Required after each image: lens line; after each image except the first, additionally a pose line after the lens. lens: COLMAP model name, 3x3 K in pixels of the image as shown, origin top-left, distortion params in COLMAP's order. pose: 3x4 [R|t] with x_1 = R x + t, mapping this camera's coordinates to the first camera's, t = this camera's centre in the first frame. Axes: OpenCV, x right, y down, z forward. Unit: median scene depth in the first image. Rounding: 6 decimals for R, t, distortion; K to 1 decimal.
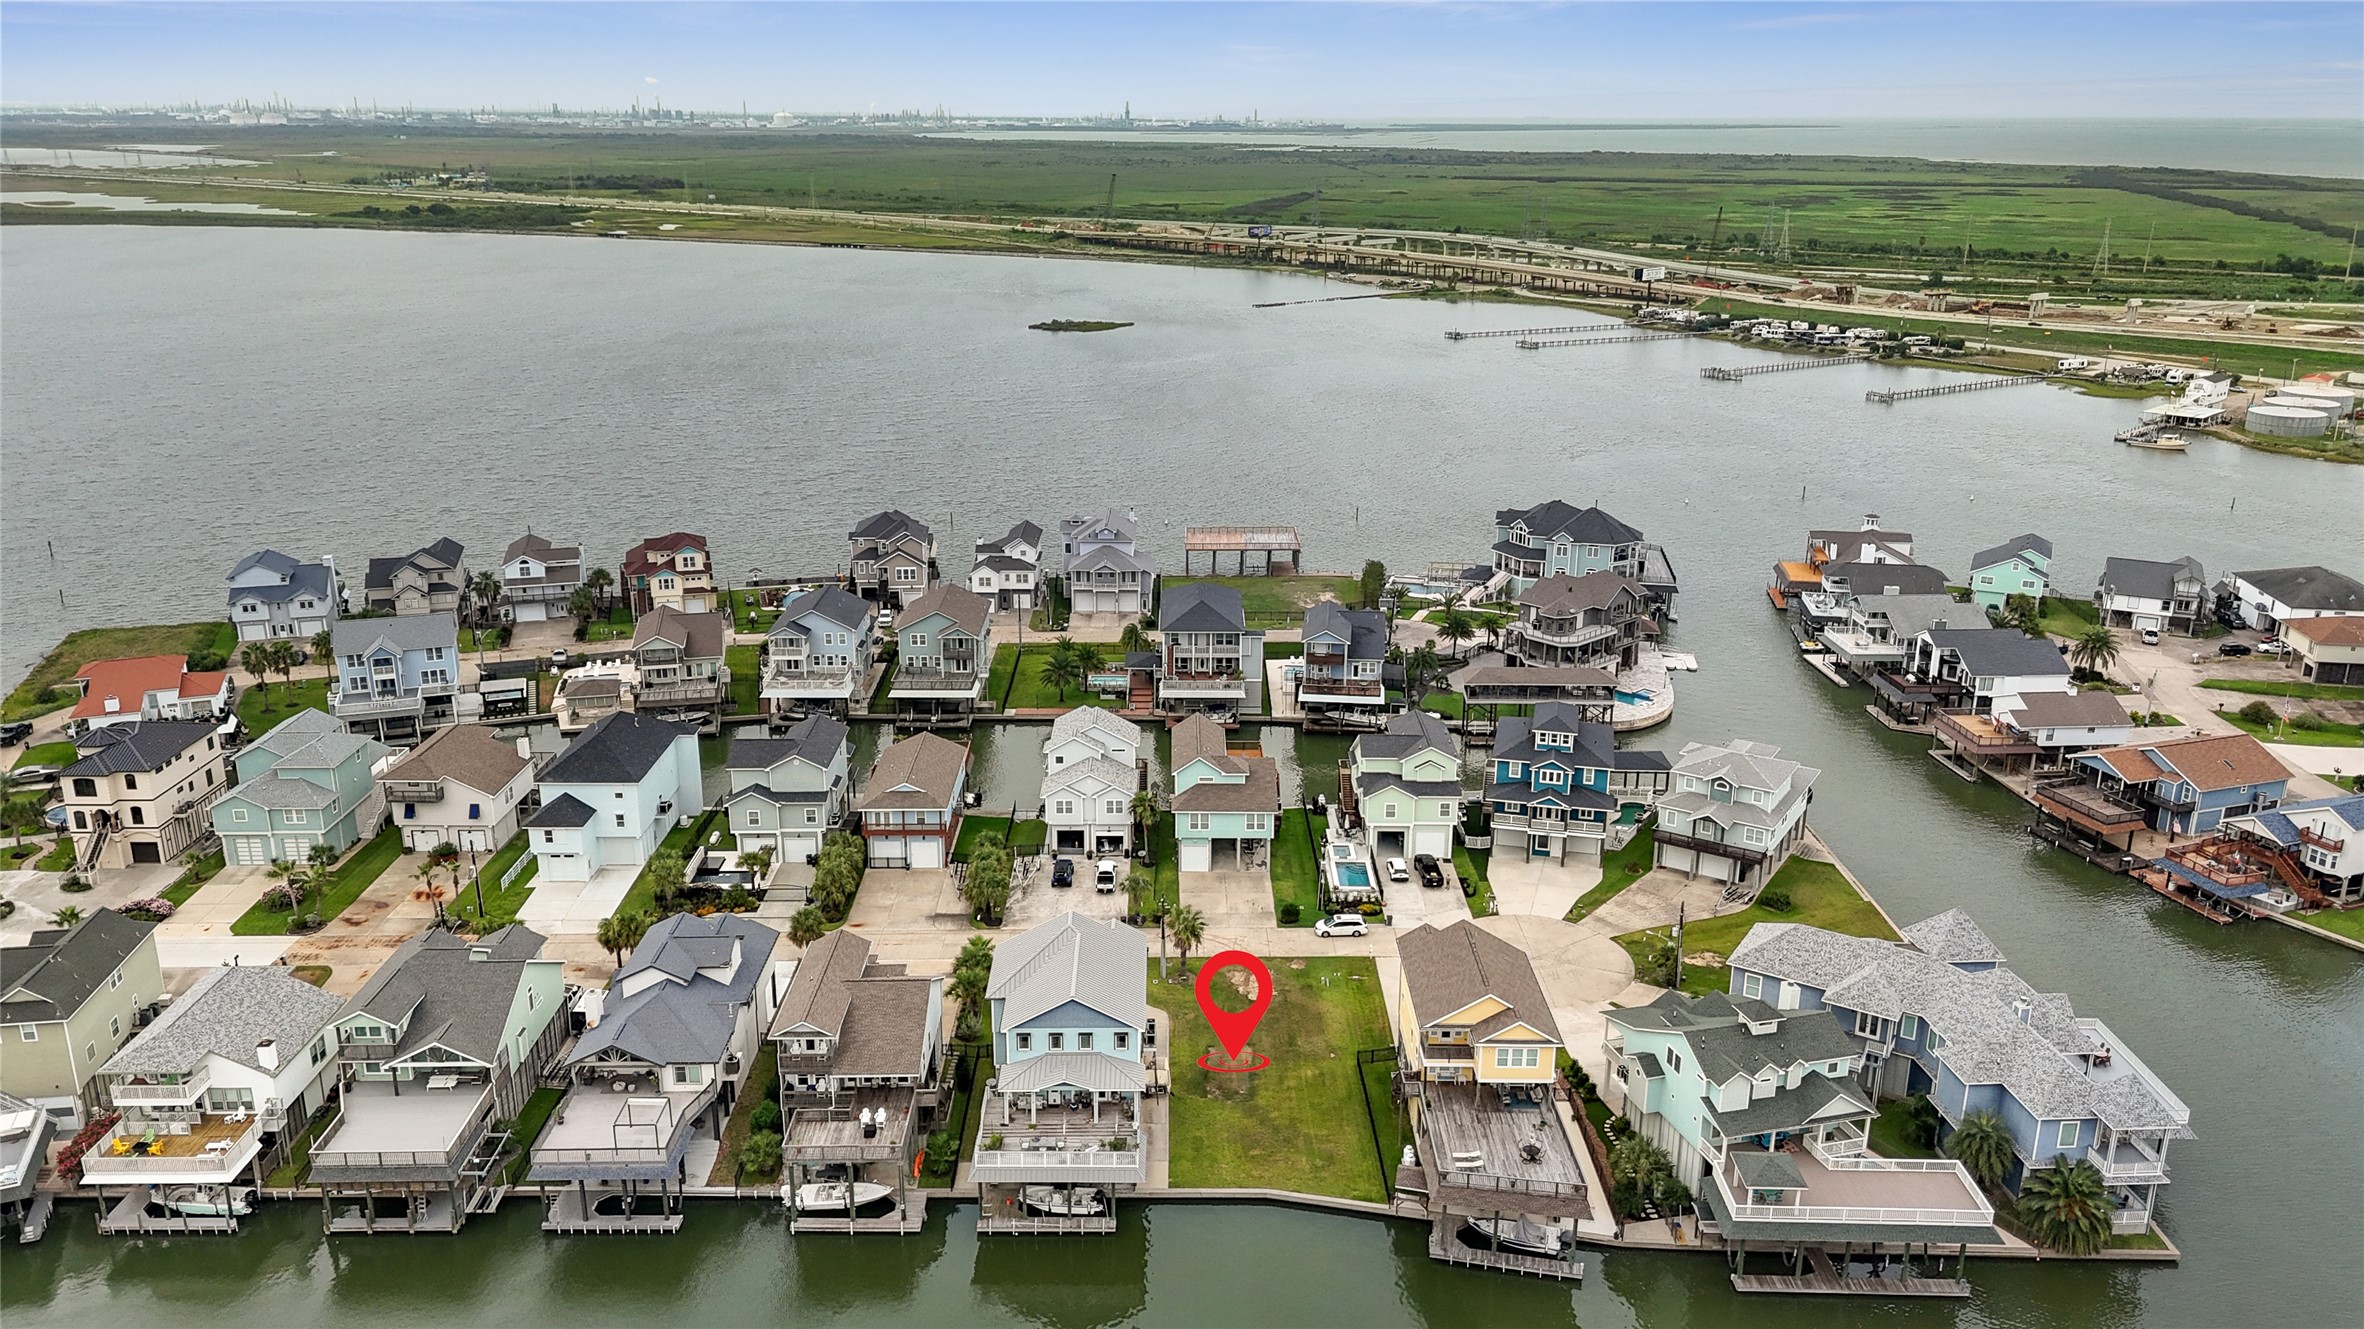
lens RADIAL K [[1743.9, 0, 1192.6], [0, 1743.9, 661.1], [0, 0, 1]] dist [0.094203, -0.095087]
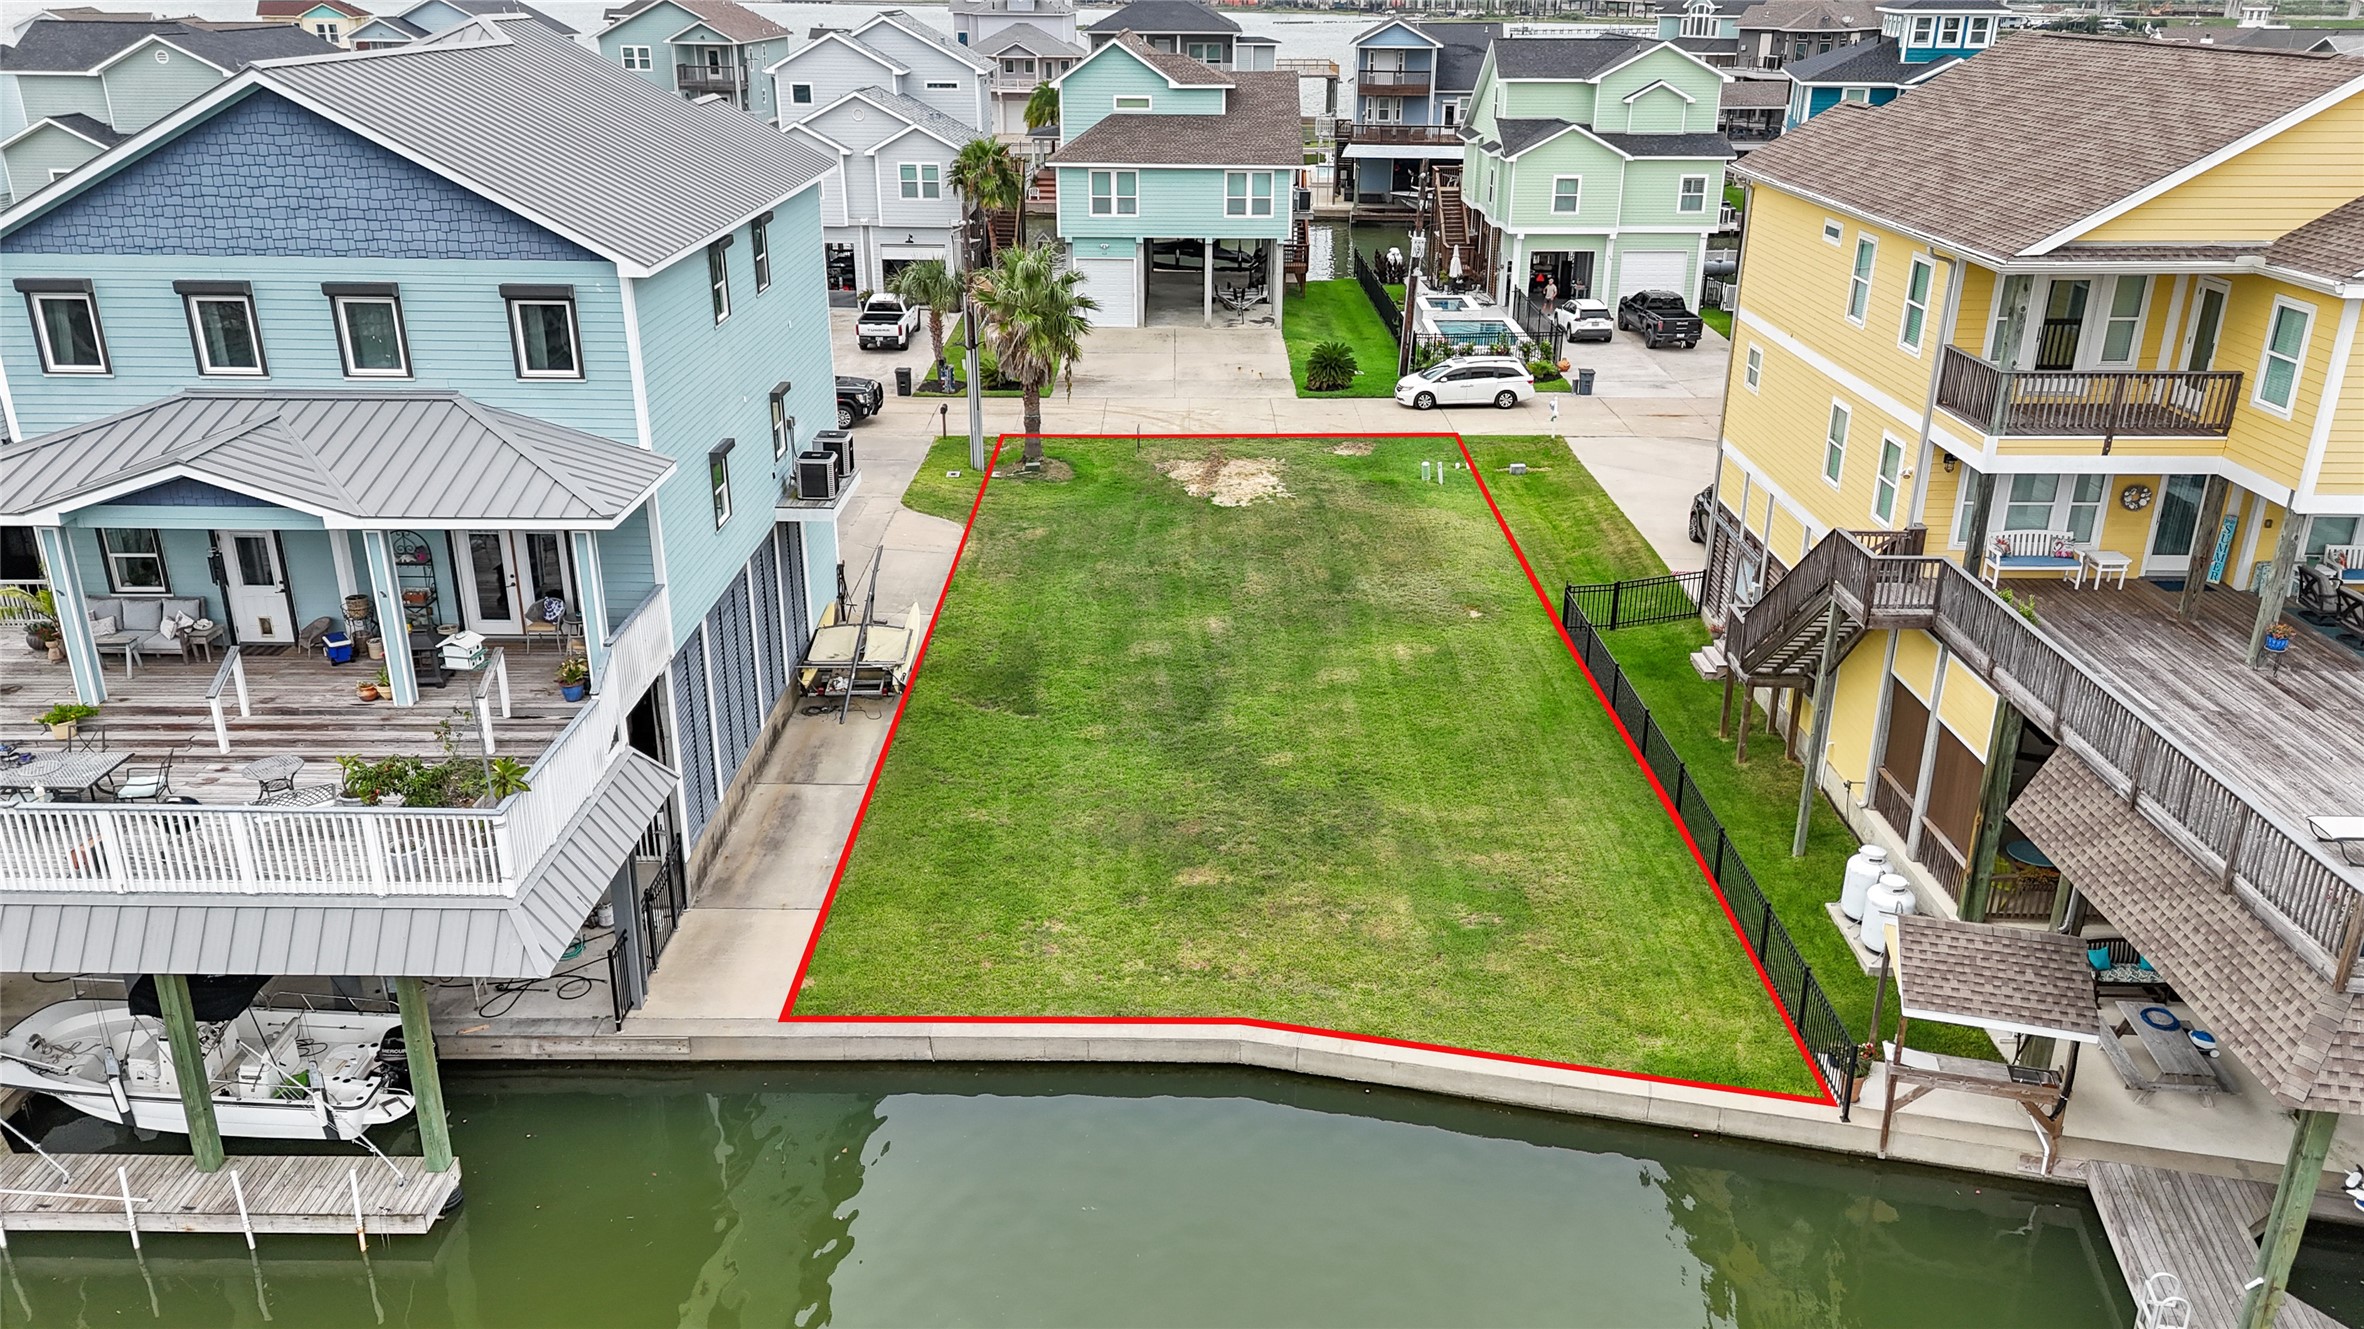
lens RADIAL K [[1743.9, 0, 1192.6], [0, 1743.9, 661.1], [0, 0, 1]] dist [0.094203, -0.095087]
pose [[0.999901, 0.003376, -0.013642, 0.033042], [-0.002515, 0.998033, 0.062635, 0.202825], [0.013827, -0.062594, 0.997943, 0.658828]]
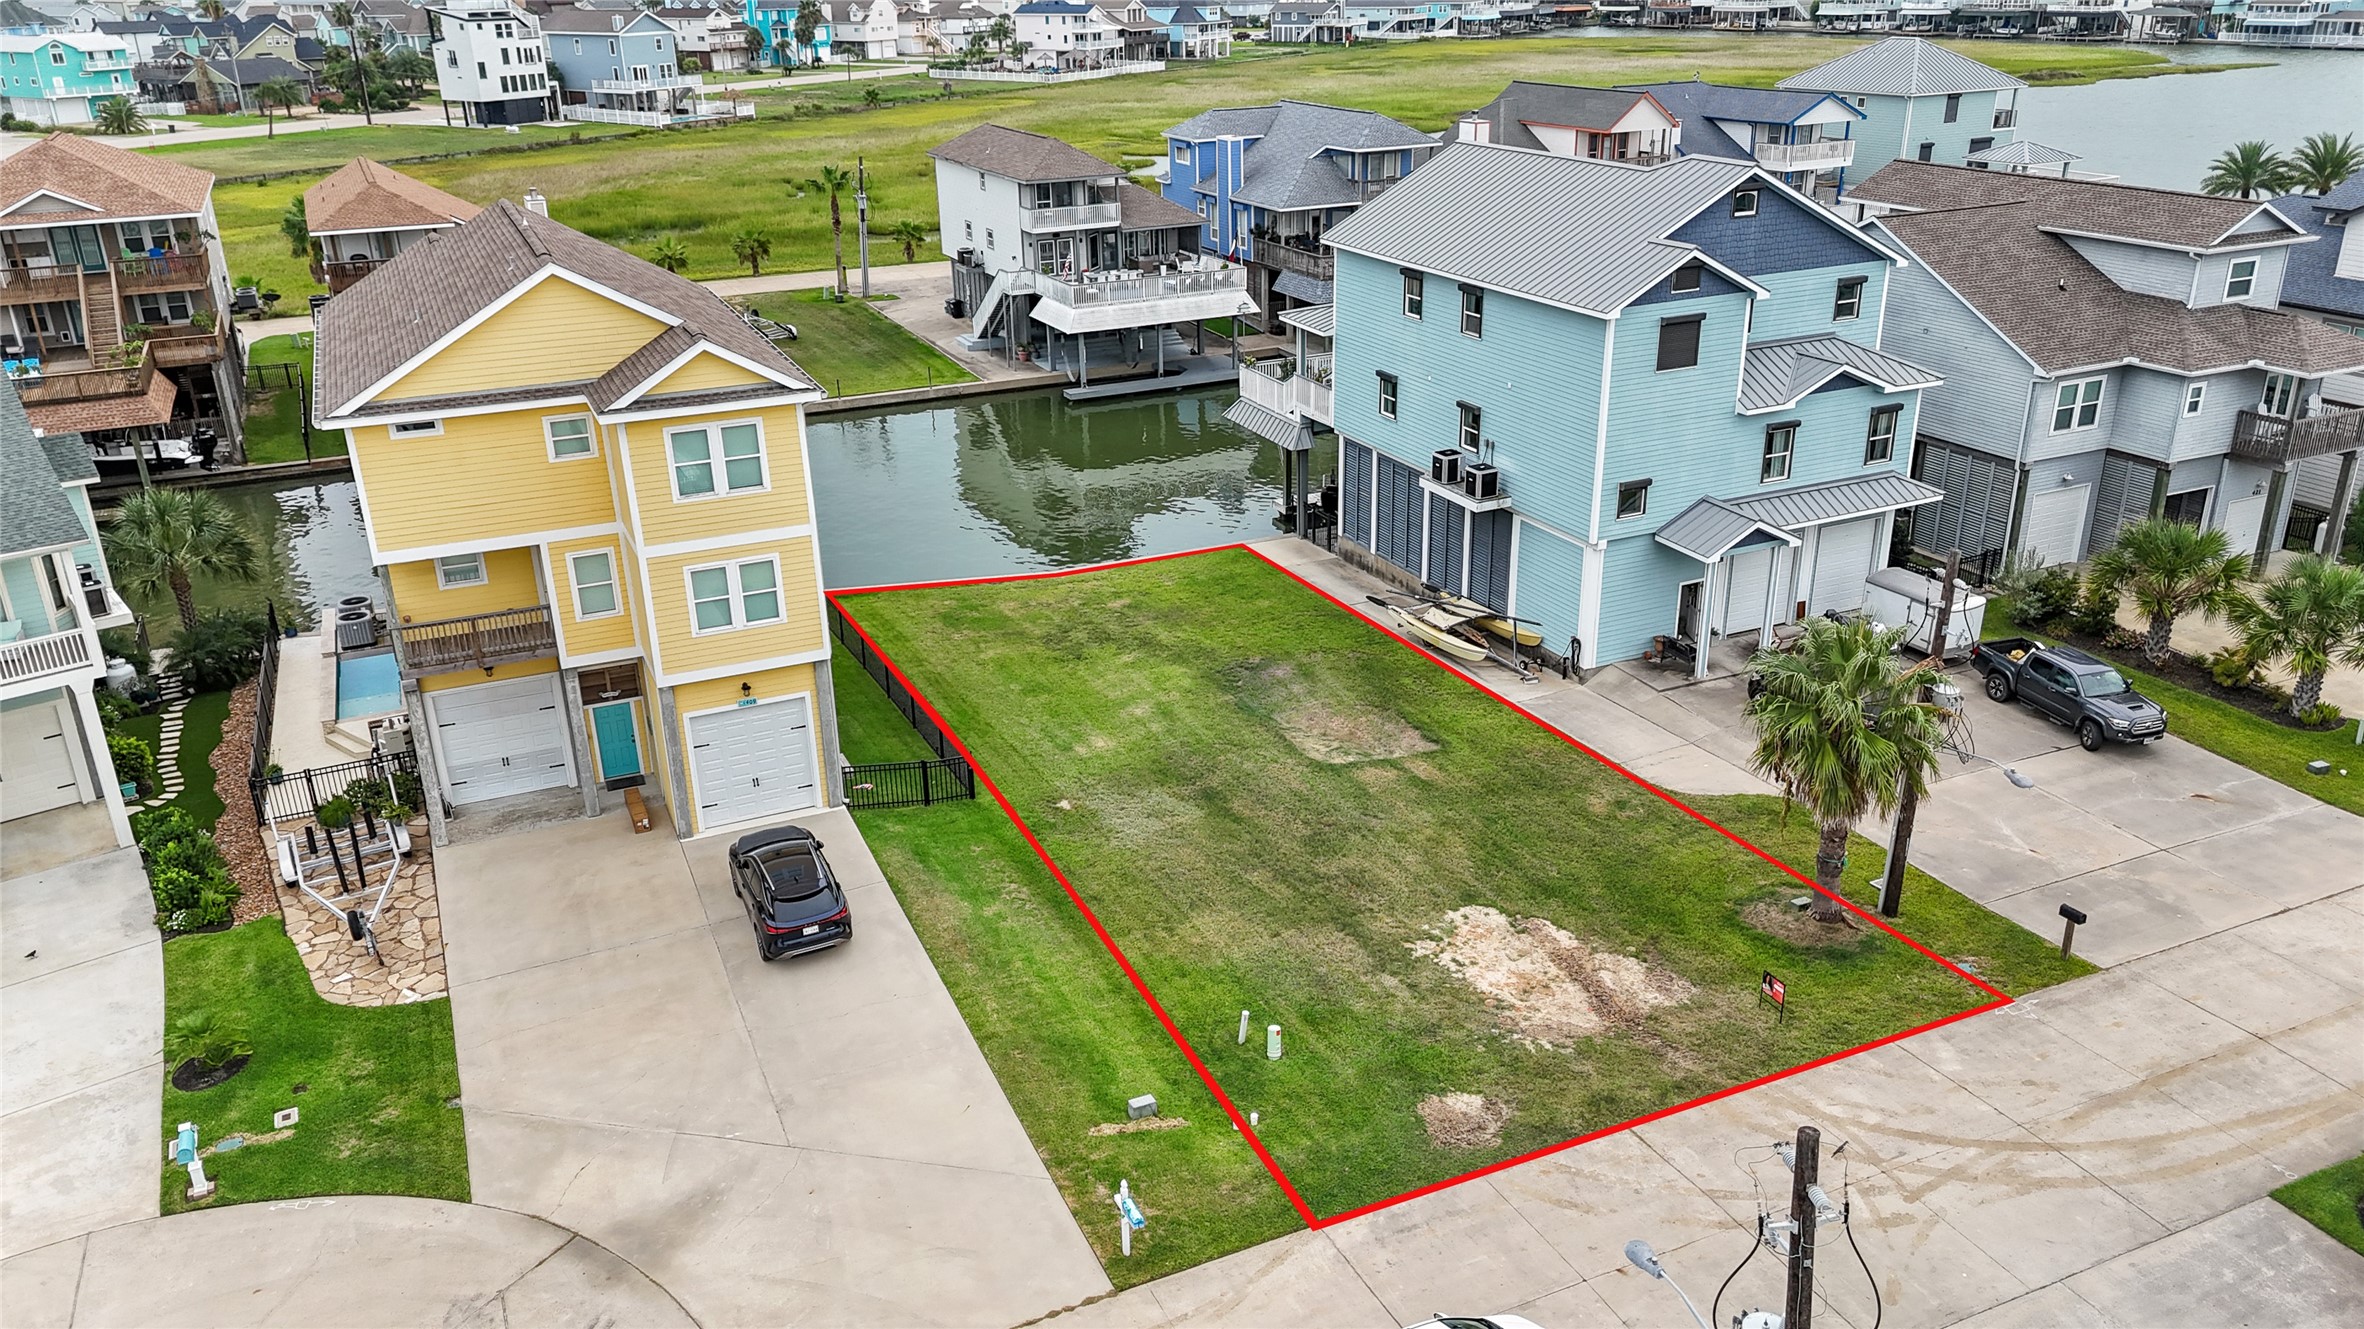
lens RADIAL K [[1743.9, 0, 1192.6], [0, 1743.9, 661.1], [0, 0, 1]] dist [0.094203, -0.095087]
pose [[-0.914452, 0.163382, -0.370248, 0.165847], [-0.111320, 0.778040, 0.618273, 0.004830], [0.389082, 0.606597, -0.693293, 1.167969]]
